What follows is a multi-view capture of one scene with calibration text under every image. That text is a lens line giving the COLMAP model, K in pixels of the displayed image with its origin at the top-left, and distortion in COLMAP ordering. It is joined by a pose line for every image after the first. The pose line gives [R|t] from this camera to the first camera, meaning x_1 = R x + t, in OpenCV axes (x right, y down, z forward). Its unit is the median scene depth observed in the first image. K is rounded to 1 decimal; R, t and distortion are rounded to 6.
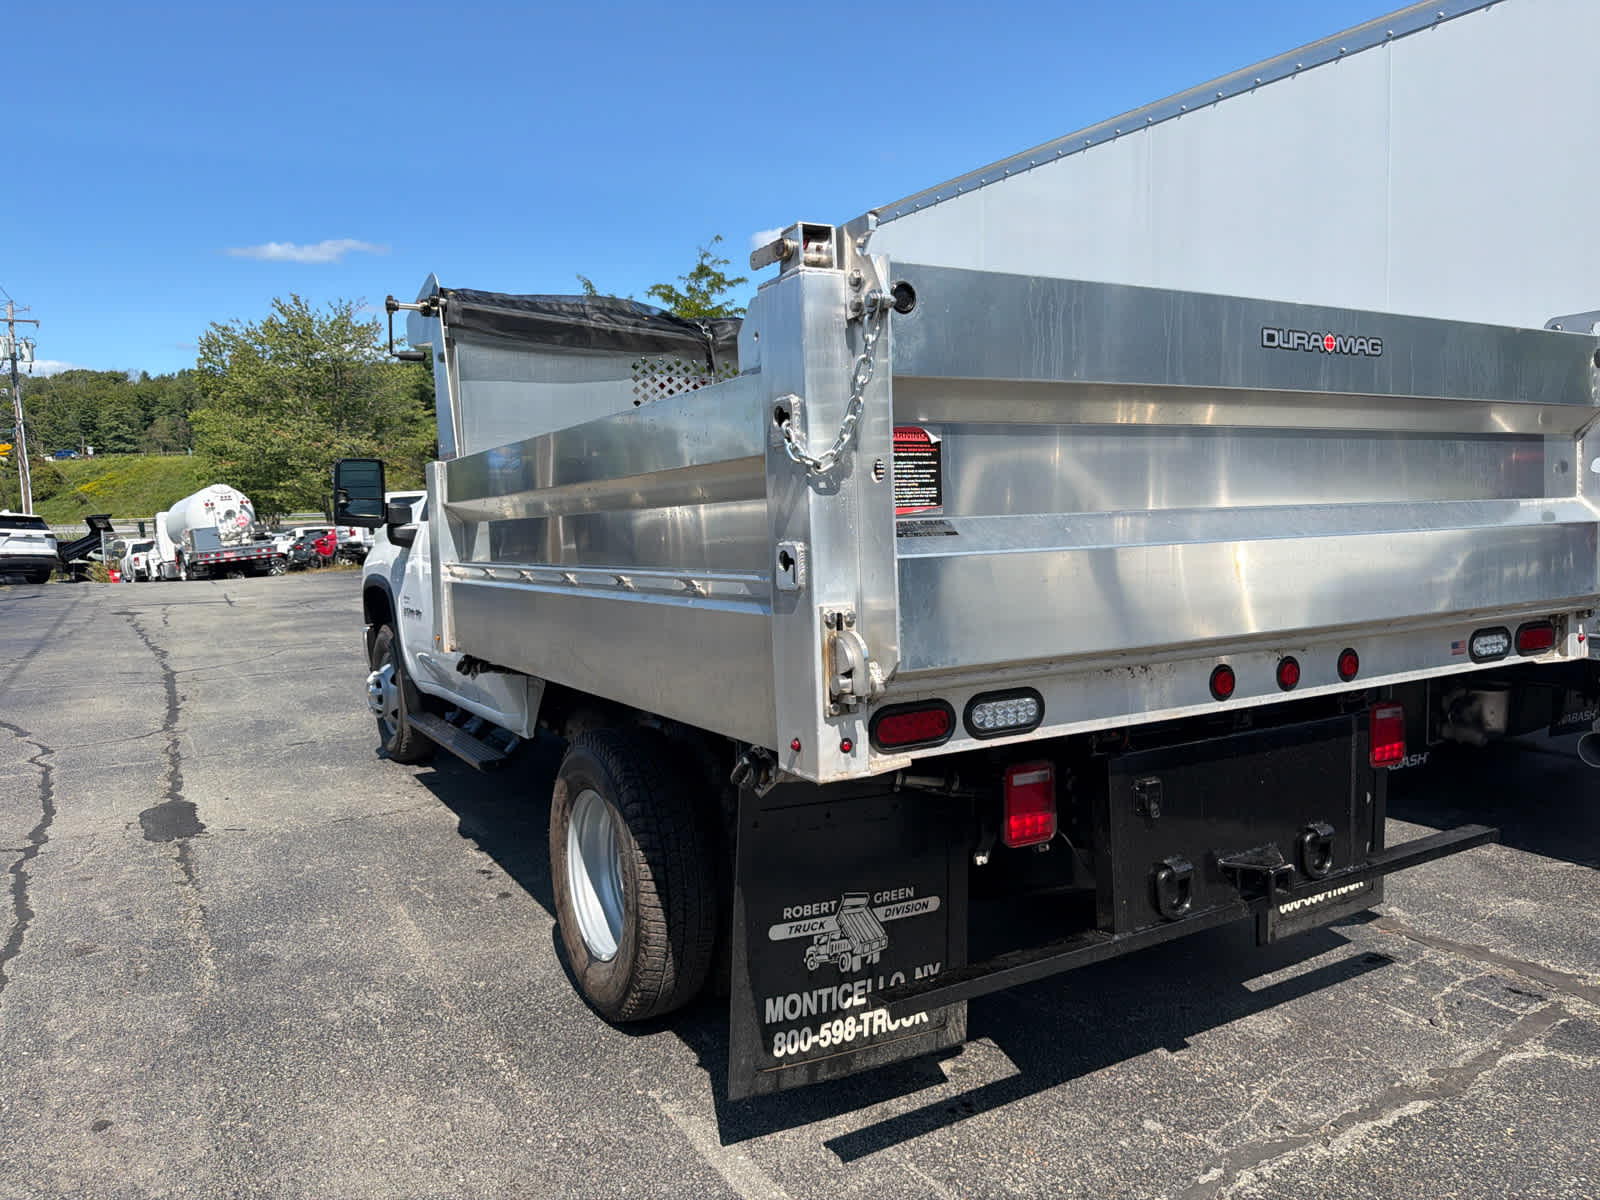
lens RADIAL K [[1124.1, 0, 808.4], [0, 1124.1, 588.7], [0, 0, 1]] dist [0.024337, -0.038124]
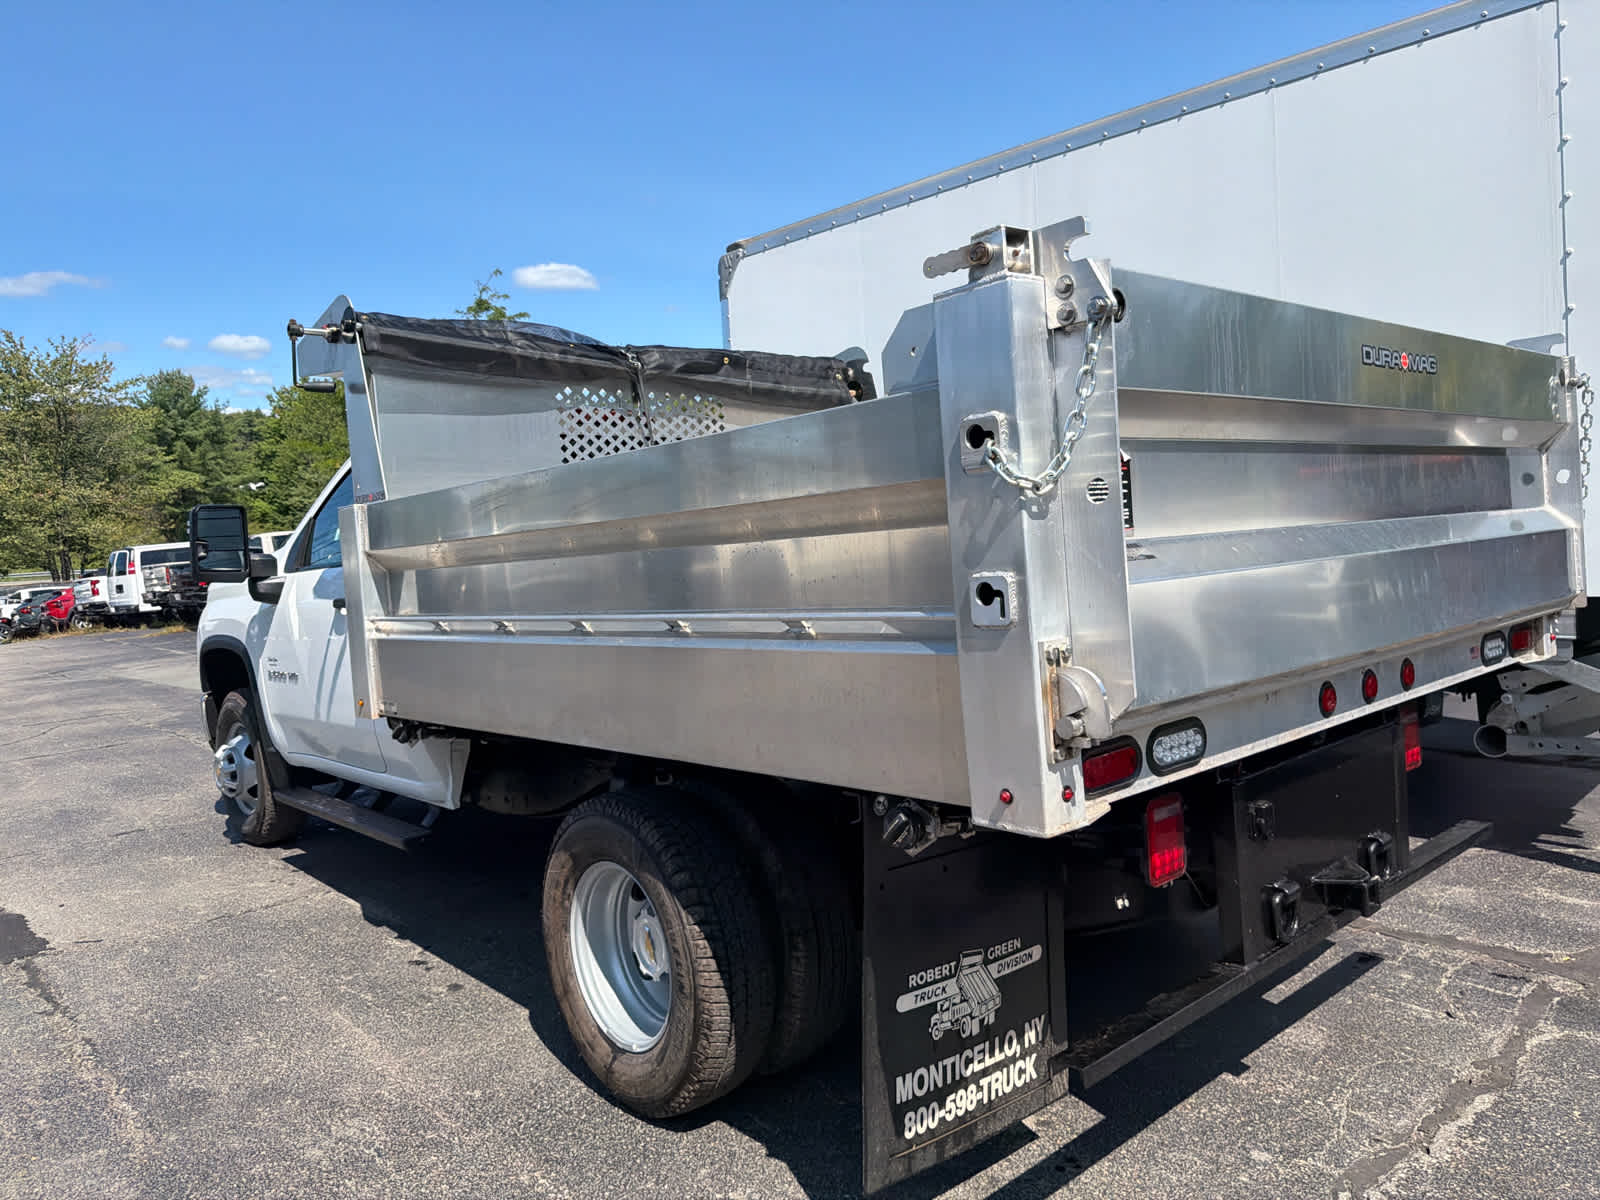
lens RADIAL K [[1124.1, 0, 805.4], [0, 1124.1, 594.3], [0, 0, 1]] dist [0.024337, -0.038124]
pose [[0.980783, -0.043409, 0.190210, -0.197957], [0.048393, 0.998594, -0.021637, -0.007230], [-0.189003, 0.030426, 0.981505, 0.080245]]
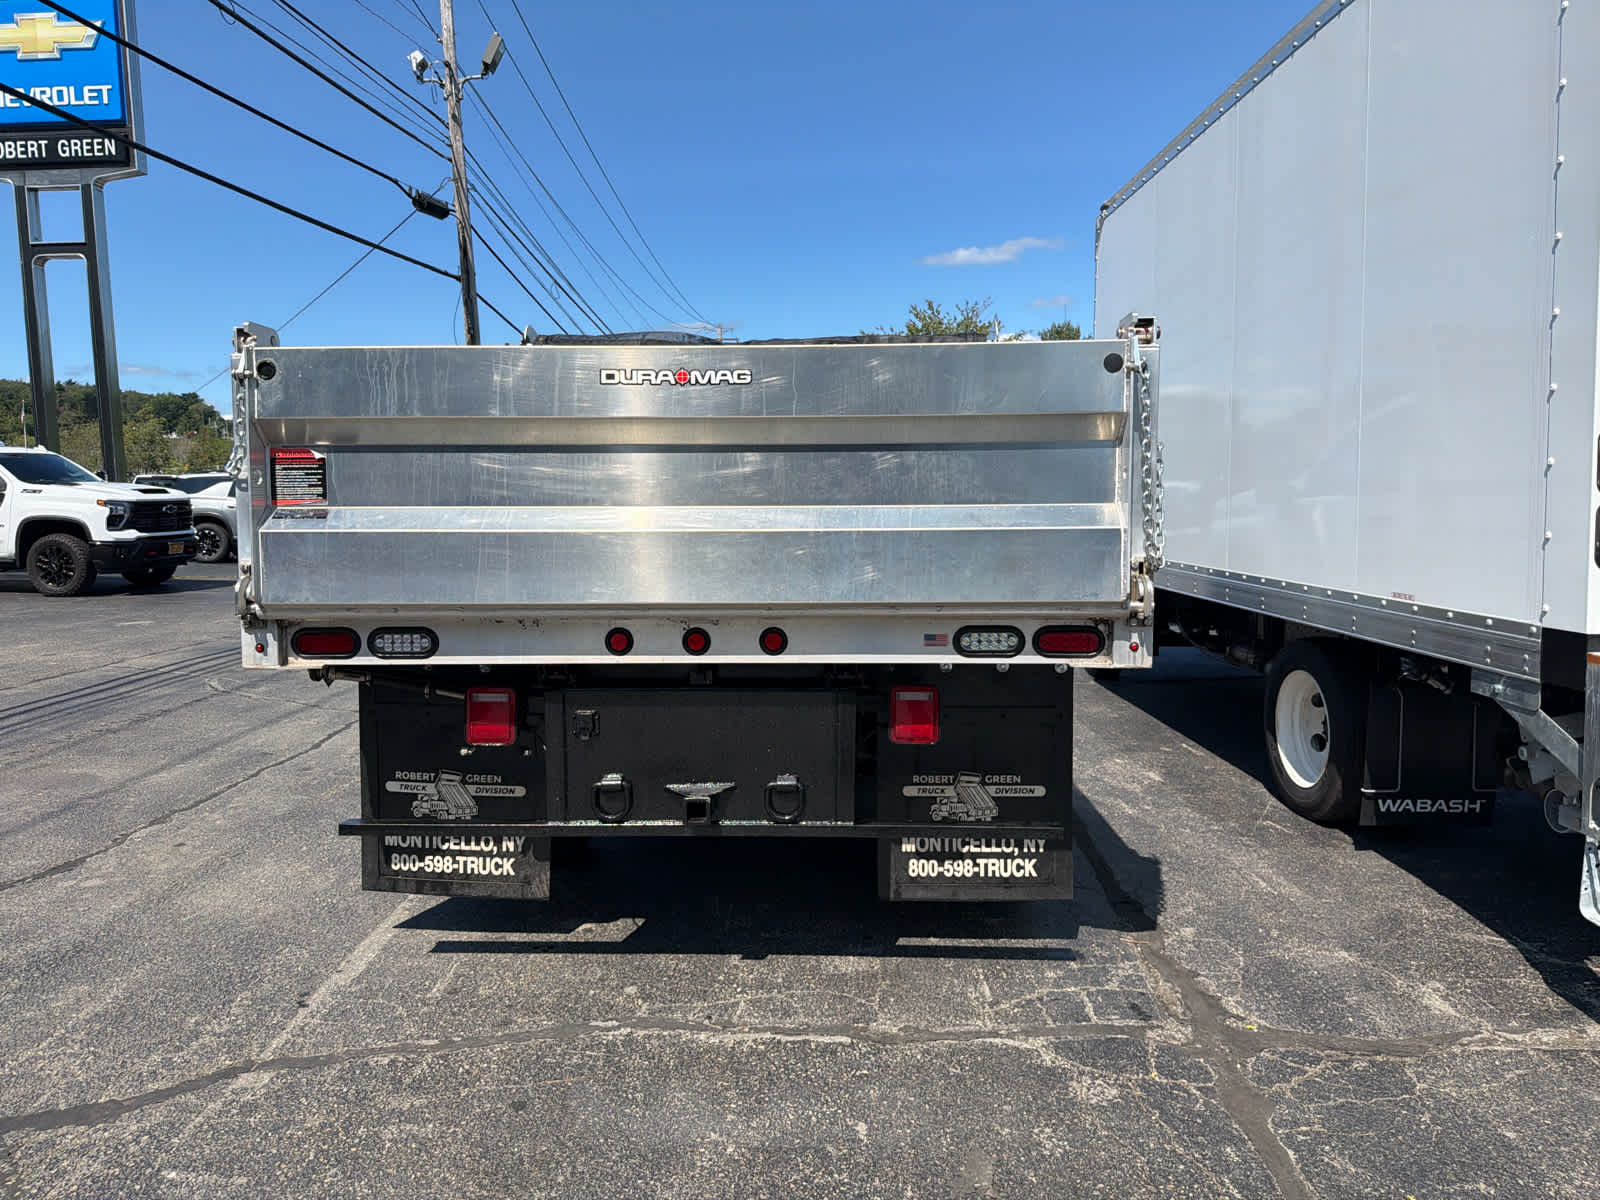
lens RADIAL K [[1124.1, 0, 811.3], [0, 1124.1, 593.4], [0, 0, 1]] dist [0.024337, -0.038124]
pose [[0.846154, 0.059777, -0.529575, 0.901850], [-0.051307, 0.998211, 0.030697, -0.016007], [0.530462, 0.001197, 0.847708, 0.024565]]
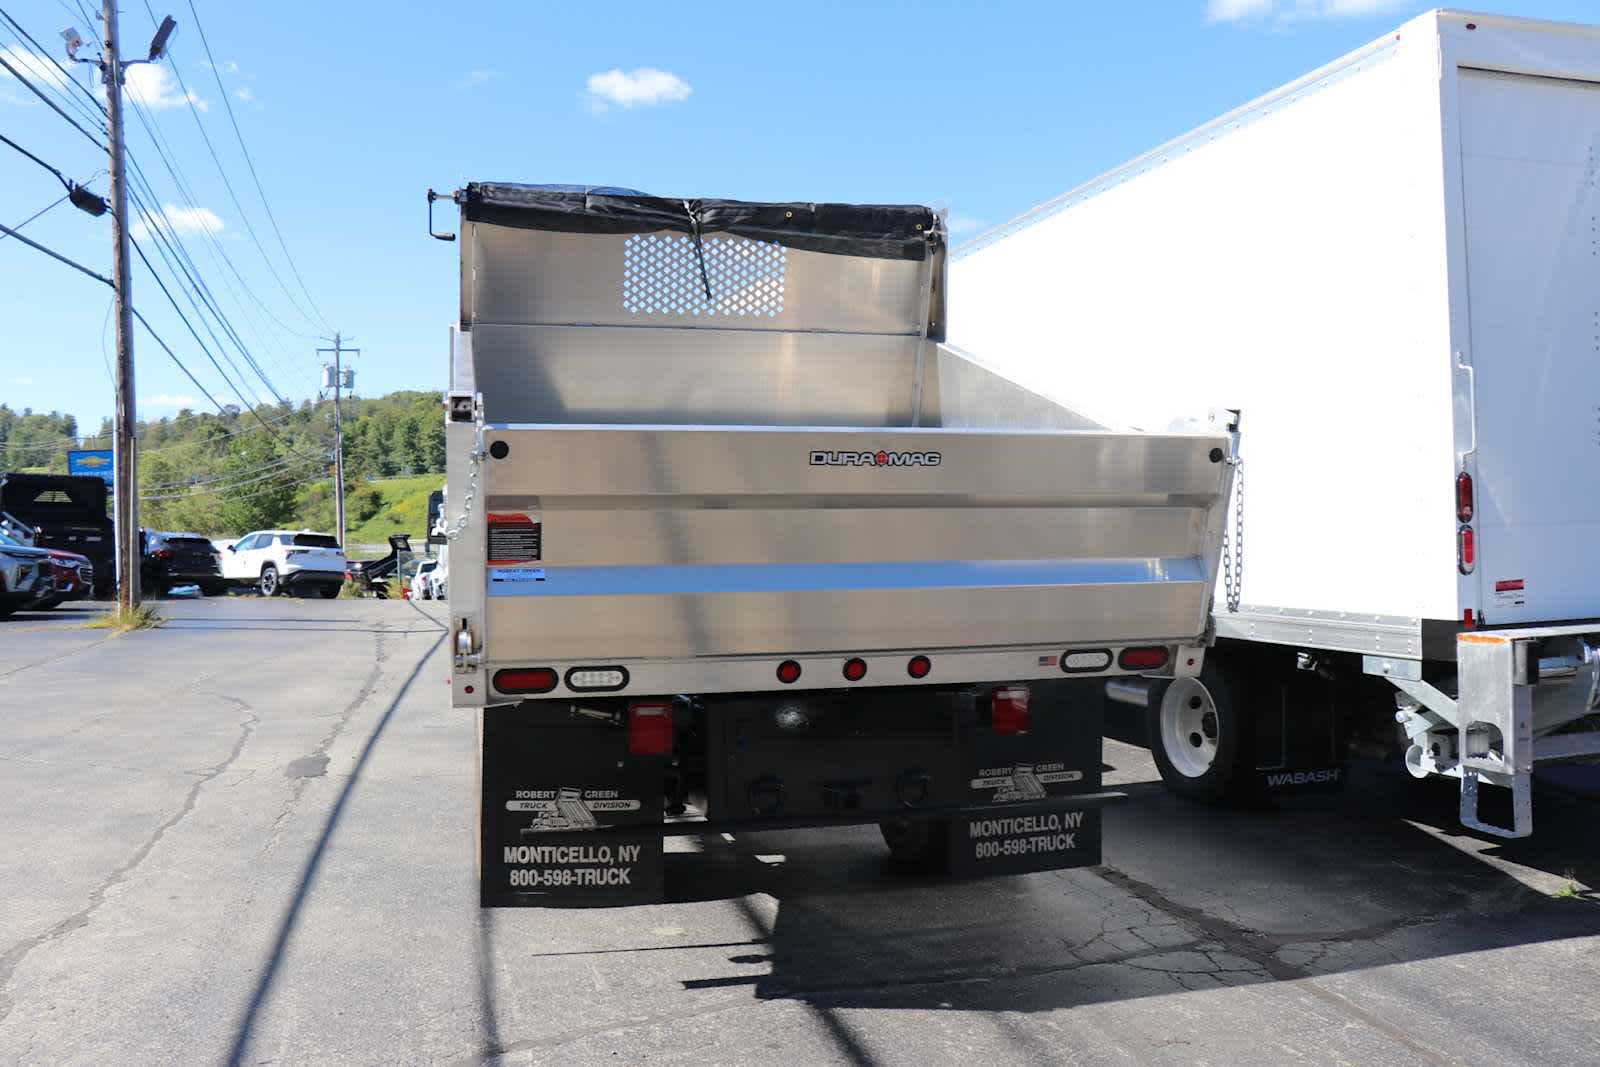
lens RADIAL K [[1321.6, 0, 785.5], [0, 1321.6, 506.3], [0, 0, 1]] dist [-0.169836, 0.105239]
pose [[0.959686, 0.002701, -0.281061, 0.620656], [-0.028447, 0.995753, -0.087563, 0.031119], [0.279631, 0.092028, 0.955687, -0.477502]]
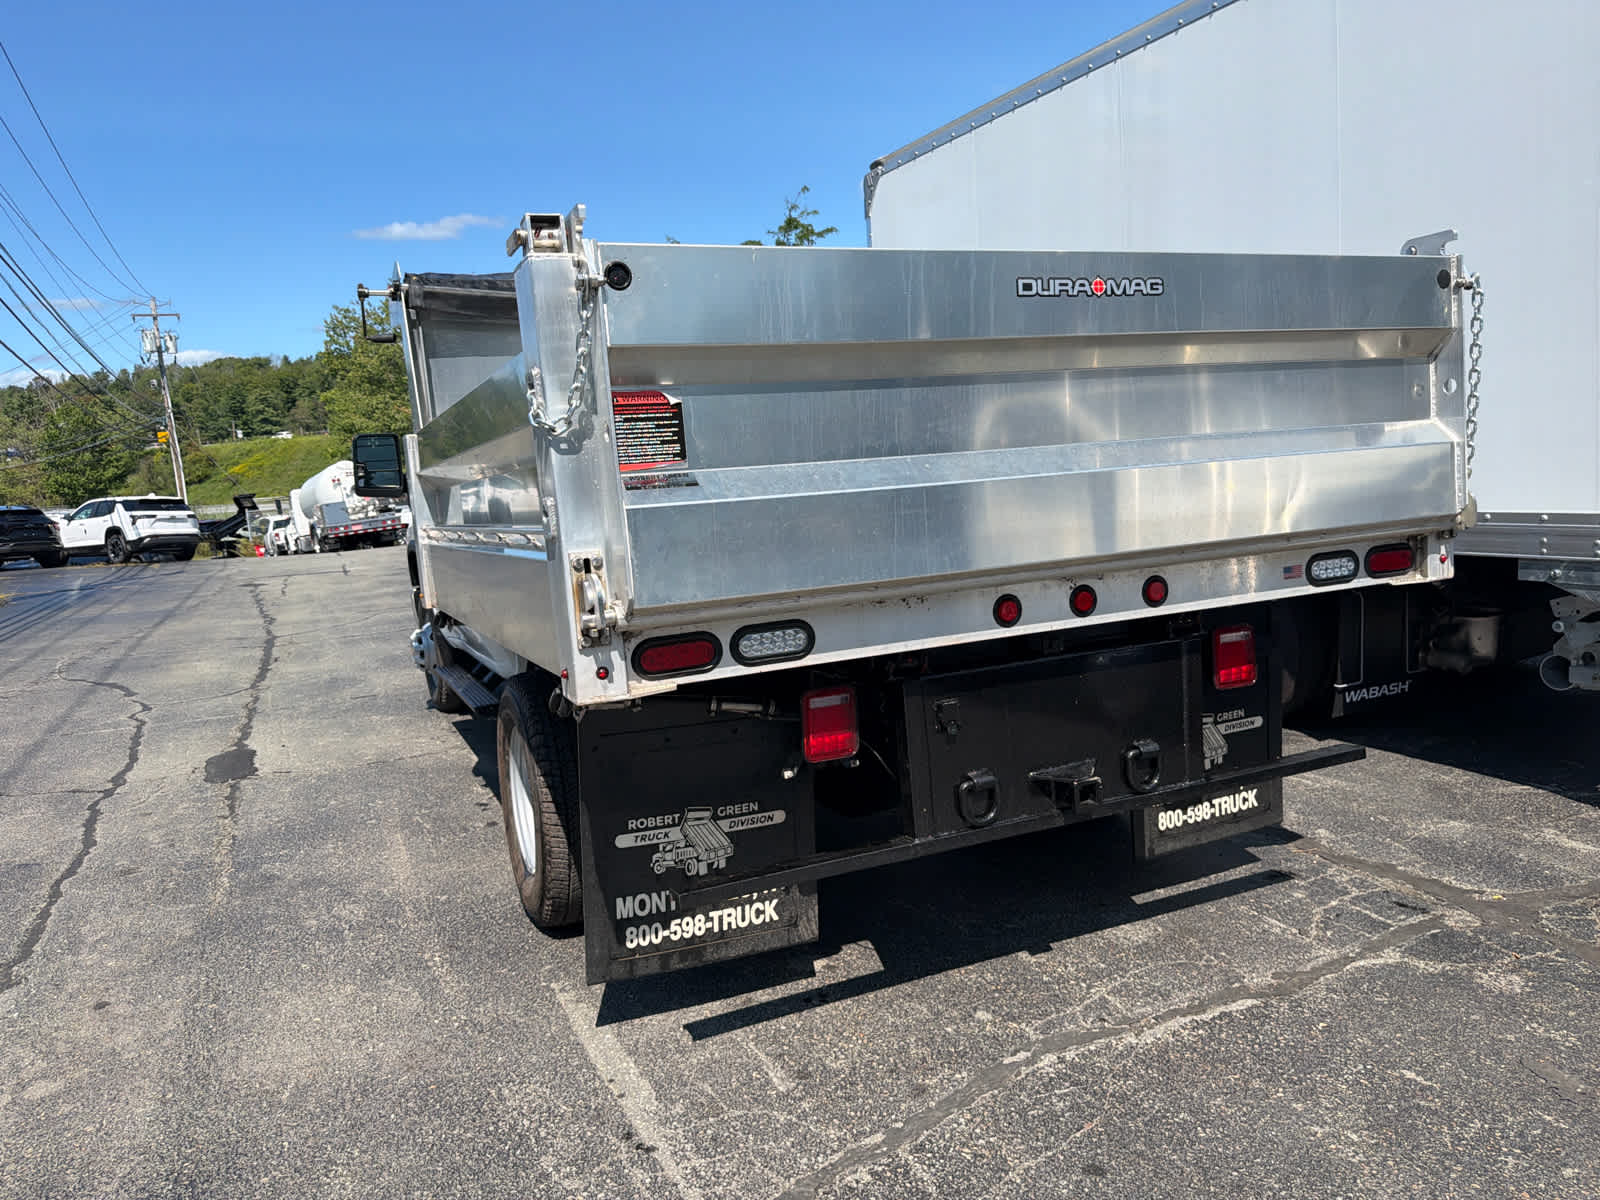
lens RADIAL K [[1124.1, 0, 796.1], [0, 1124.1, 599.6], [0, 0, 1]] dist [0.024337, -0.038124]
pose [[0.992620, -0.030319, -0.117412, 0.212977], [0.036283, 0.998140, 0.048993, 0.009588], [0.115708, -0.052891, 0.991874, -0.069539]]
